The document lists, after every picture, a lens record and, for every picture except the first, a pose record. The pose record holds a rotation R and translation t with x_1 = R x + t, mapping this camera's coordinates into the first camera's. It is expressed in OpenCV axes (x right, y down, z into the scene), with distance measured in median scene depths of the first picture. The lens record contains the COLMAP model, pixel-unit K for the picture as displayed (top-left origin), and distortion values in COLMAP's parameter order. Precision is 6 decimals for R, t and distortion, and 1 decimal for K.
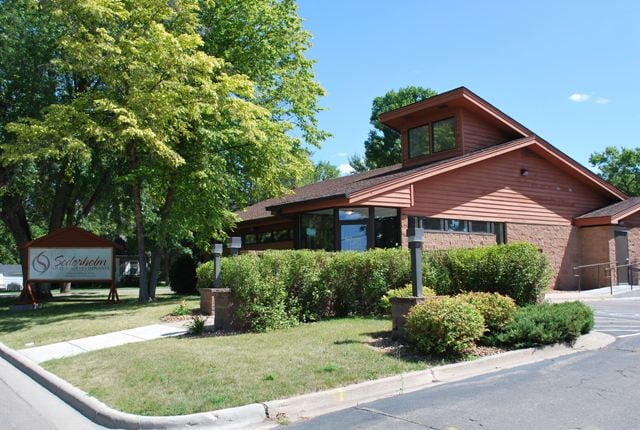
lens RADIAL K [[604.9, 0, 318.7], [0, 604.9, 216.8], [0, 0, 1]] dist [-0.055226, 0.000000]
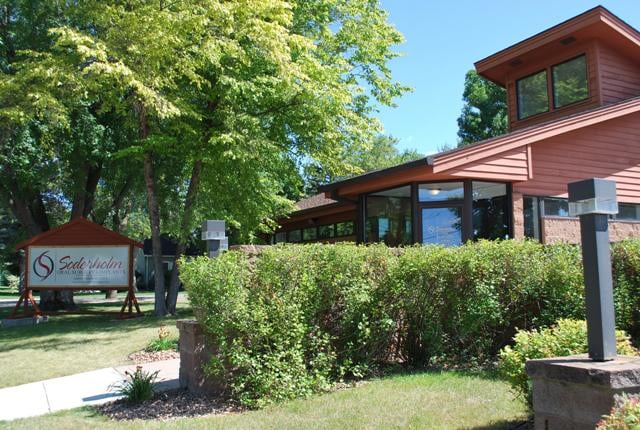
lens RADIAL K [[604.9, 0, 323.7], [0, 604.9, 211.6], [0, 0, 1]] dist [-0.055226, 0.000000]
pose [[0.989541, -0.015210, -0.143451, 0.024885], [0.014136, 0.999864, -0.008506, 0.021524], [0.143561, 0.006390, 0.989621, 0.324726]]
